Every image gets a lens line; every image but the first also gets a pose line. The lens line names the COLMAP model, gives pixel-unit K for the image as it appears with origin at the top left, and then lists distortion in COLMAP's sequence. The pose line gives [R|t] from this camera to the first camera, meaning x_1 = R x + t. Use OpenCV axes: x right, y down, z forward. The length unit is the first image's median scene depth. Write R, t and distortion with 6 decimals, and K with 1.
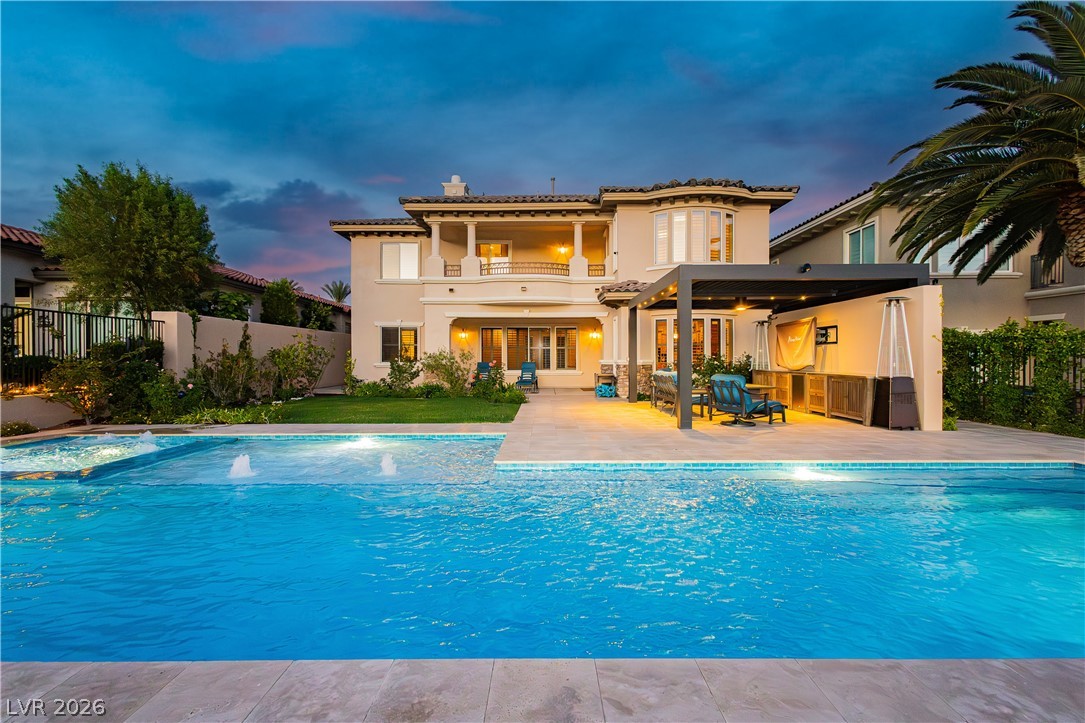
lens RADIAL K [[507.3, 0, 549.8], [0, 507.3, 355.5], [0, 0, 1]] dist [0.006020, -0.000079]
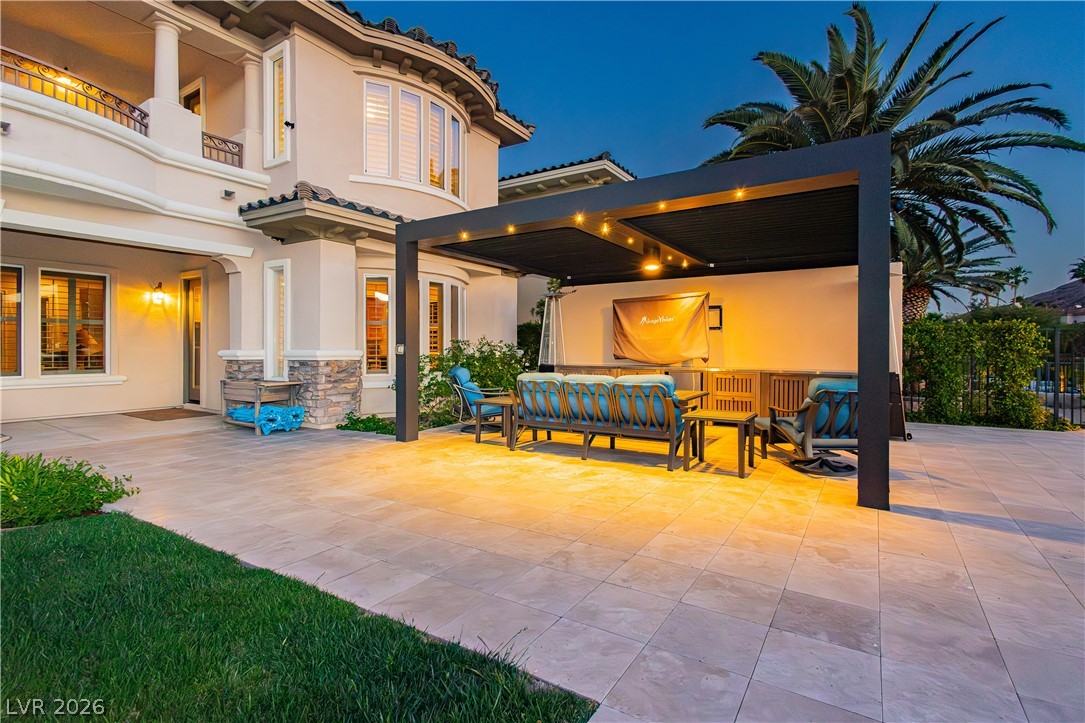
lens RADIAL K [[507.3, 0, 571.3], [0, 507.3, 357.7], [0, 0, 1]] dist [0.006020, -0.000079]
pose [[0.528373, -0.008158, 0.848973, -0.140391], [-0.008387, 0.999855, 0.014828, 0.006563], [-0.848971, -0.014955, 0.528228, 0.540385]]
